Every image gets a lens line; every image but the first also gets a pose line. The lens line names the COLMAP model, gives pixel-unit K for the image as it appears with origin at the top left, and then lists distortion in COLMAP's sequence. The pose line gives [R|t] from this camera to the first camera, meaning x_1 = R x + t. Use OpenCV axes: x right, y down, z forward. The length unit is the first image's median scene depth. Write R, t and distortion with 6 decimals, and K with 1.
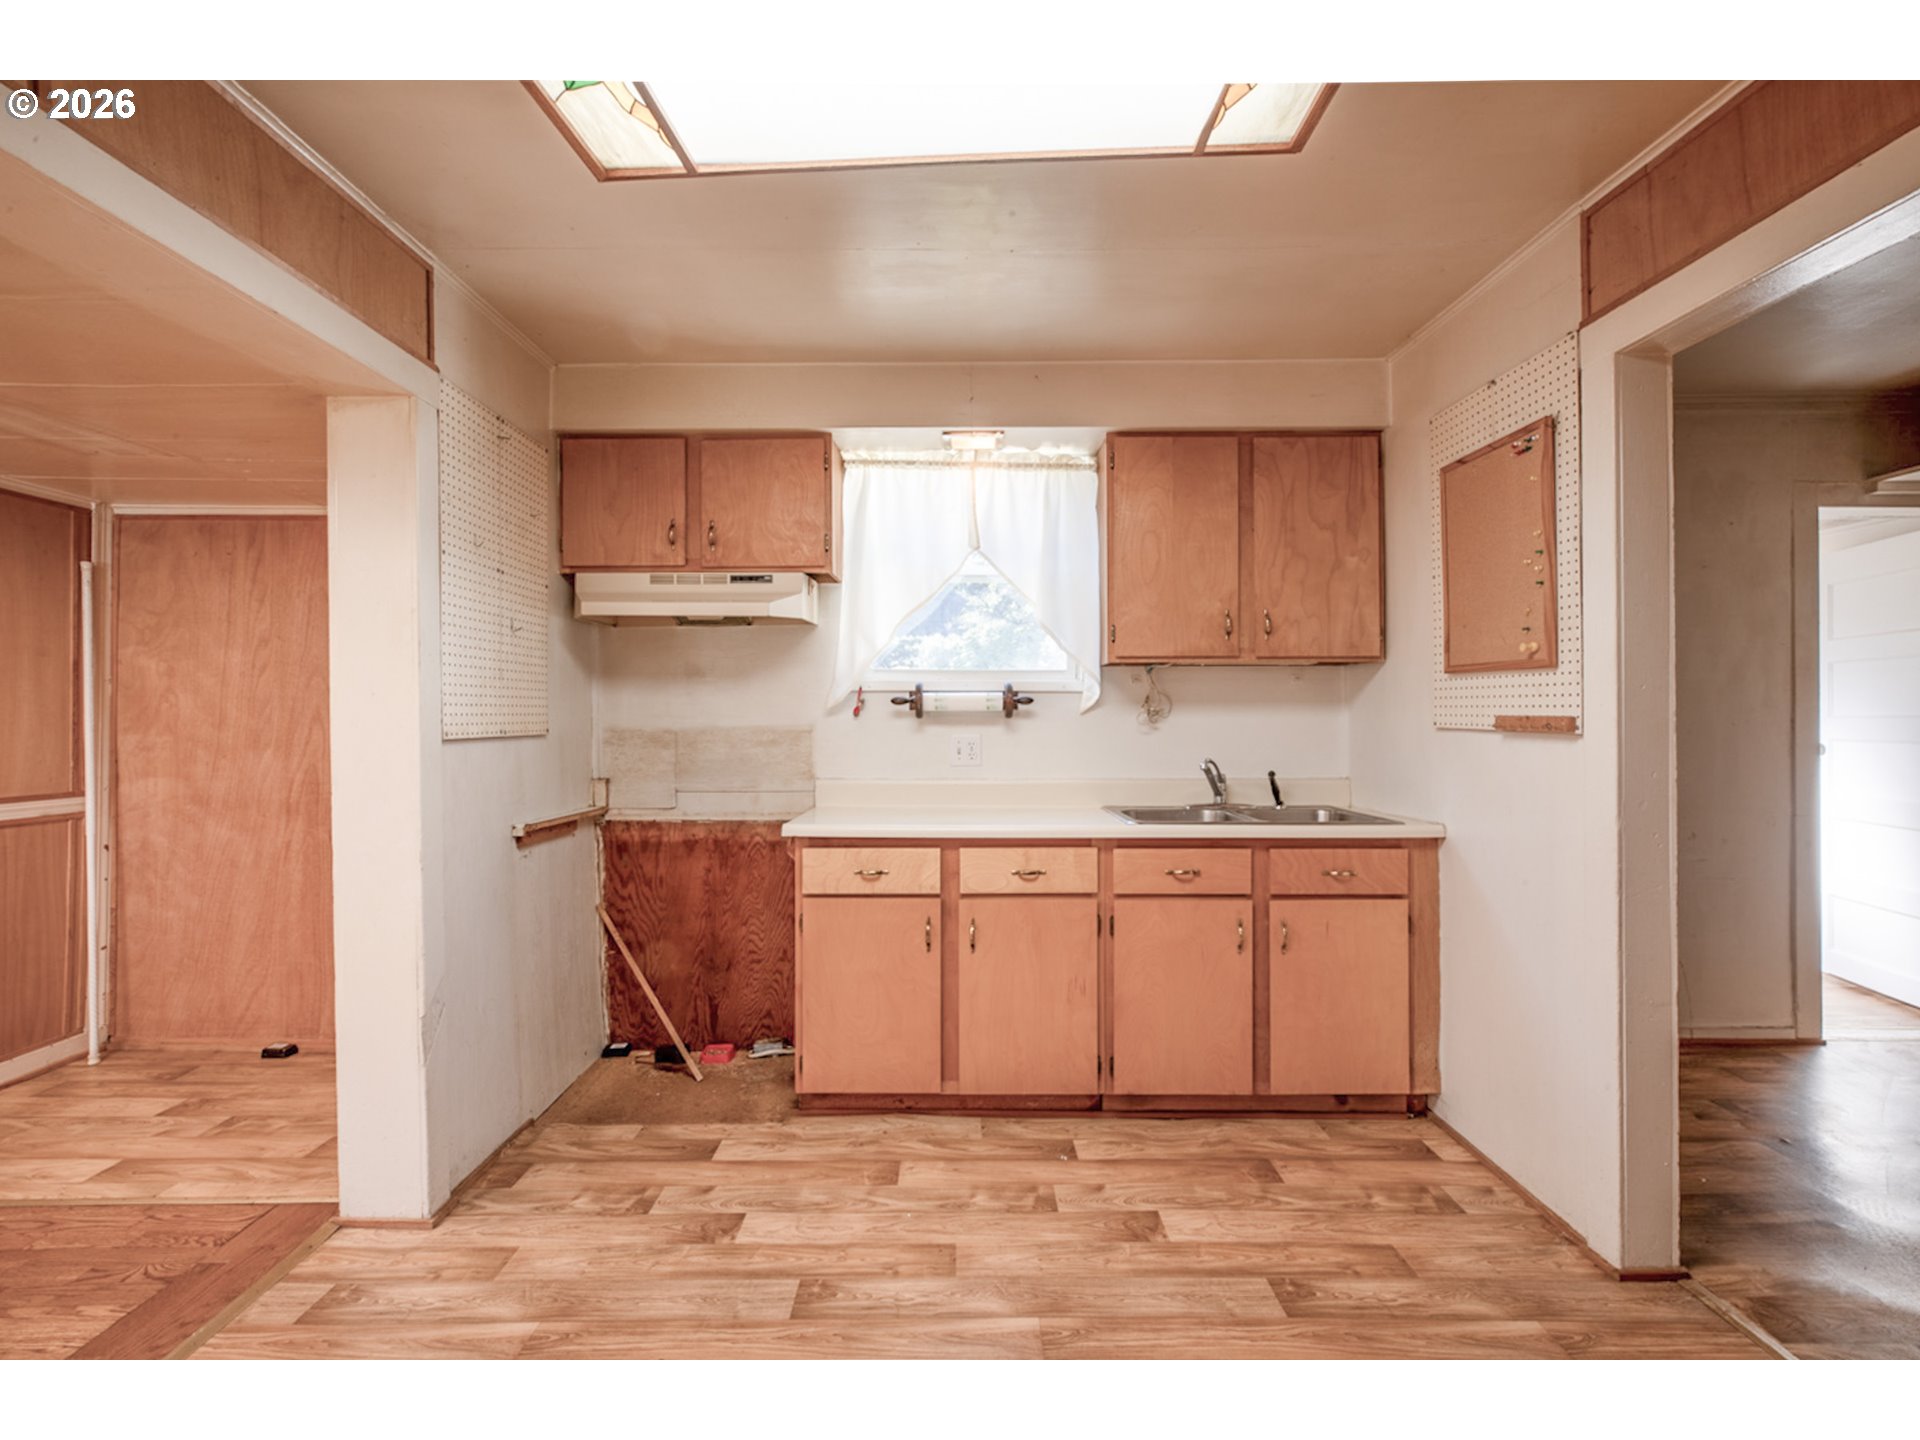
lens RADIAL K [[836.5, 0, 960.0], [0, 836.5, 720.0], [0, 0, 1]] dist [-0.001857, 0.000048]
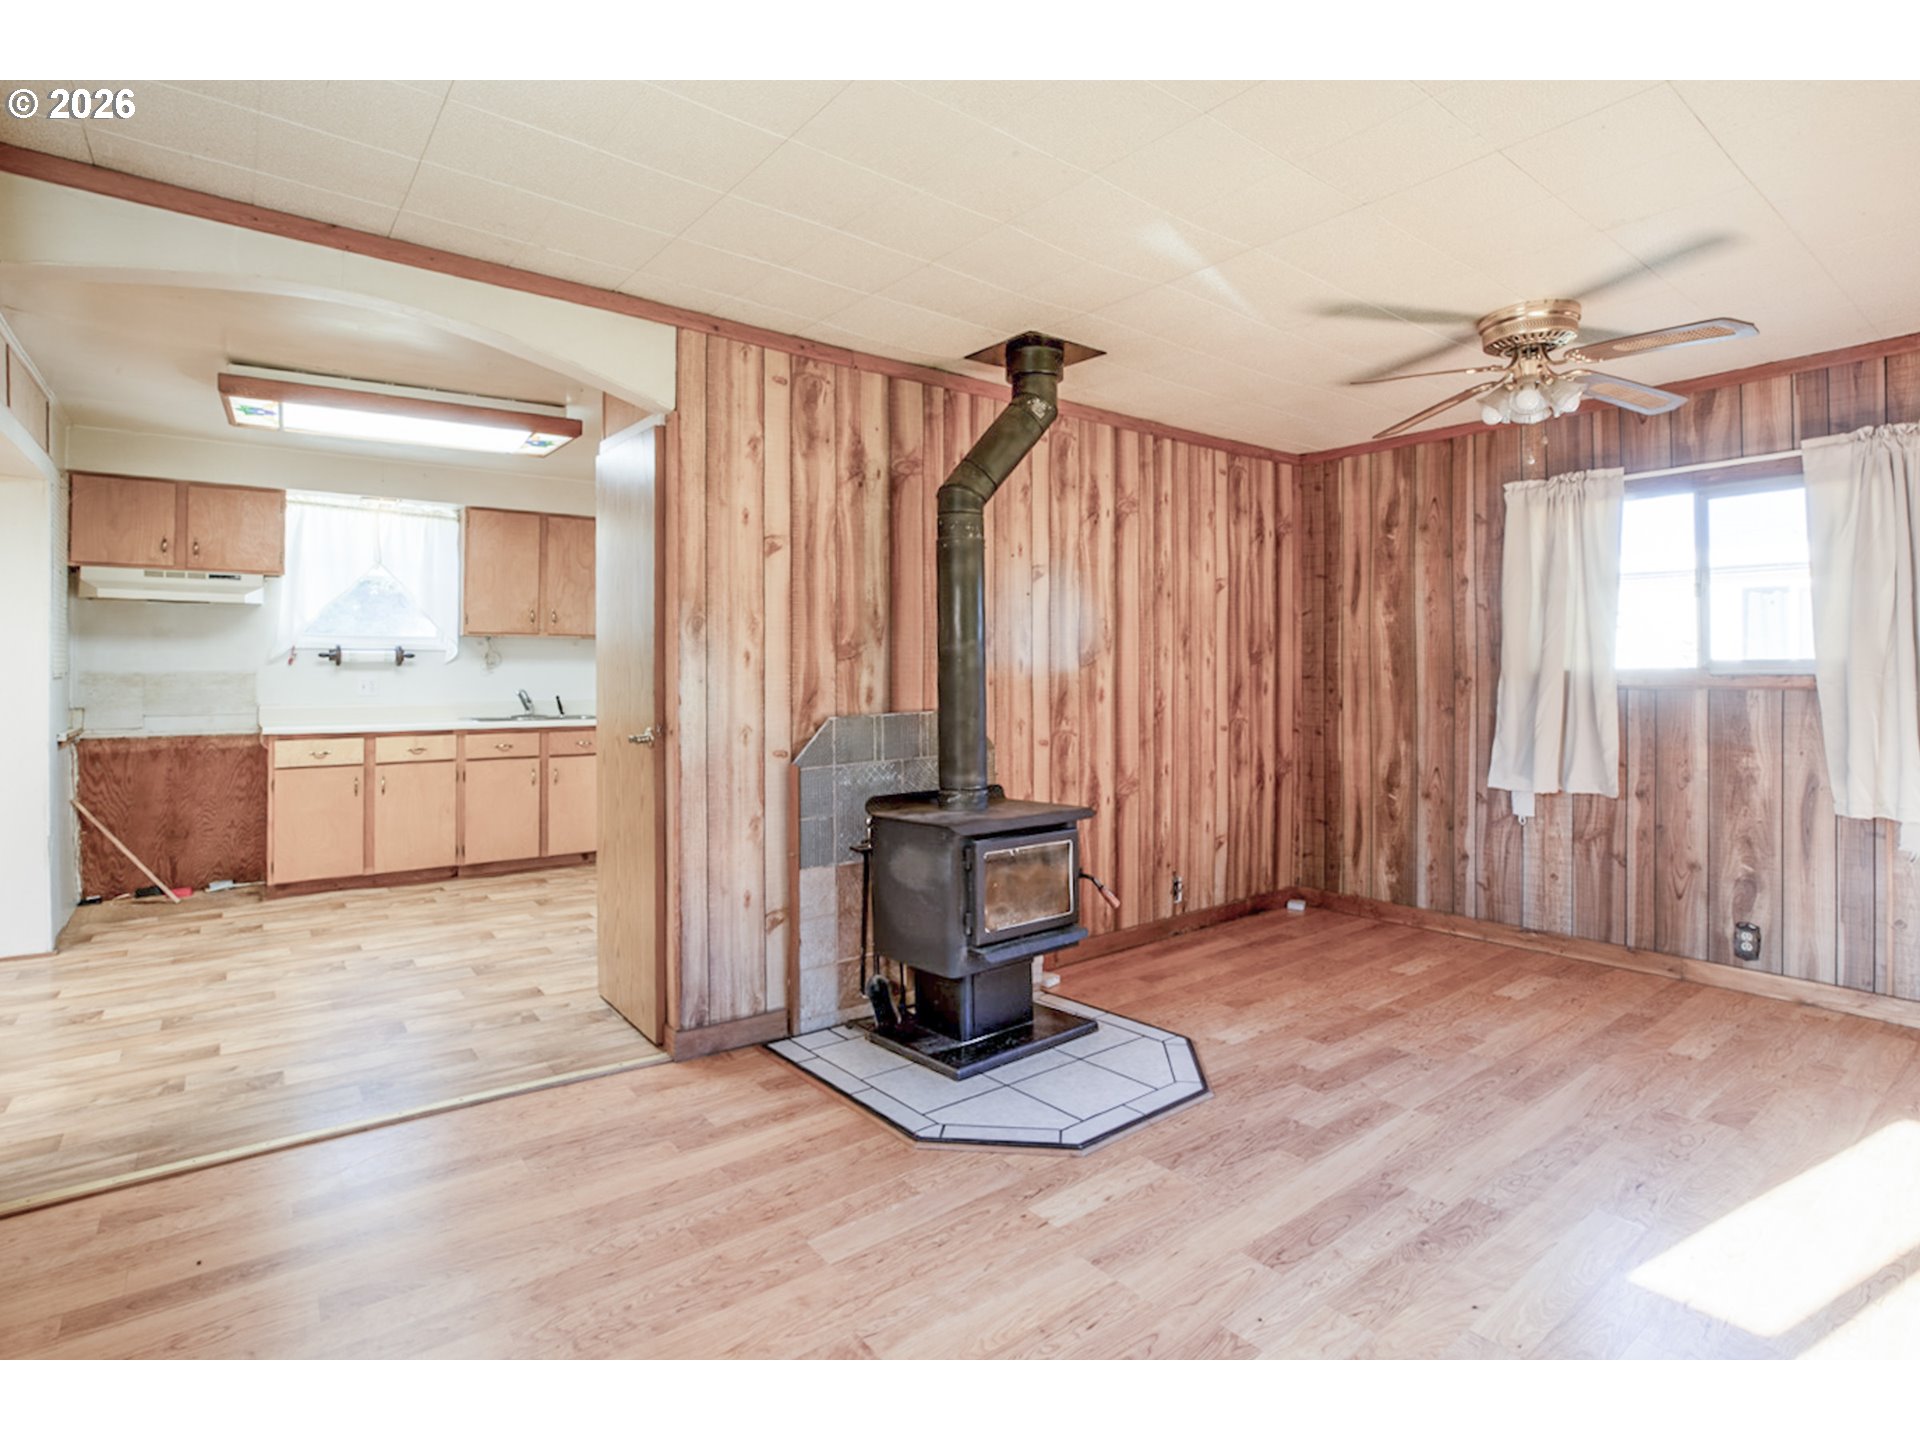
lens RADIAL K [[1225.1, 0, 960.5], [0, 1225.1, 635.7], [0, 0, 1]] dist [-0.007499, -0.002025]
pose [[0.841851, 0.017330, 0.539432, -0.290620], [-0.001652, 0.999562, -0.029534, 0.006590], [-0.539708, 0.023972, 0.841511, -1.517375]]
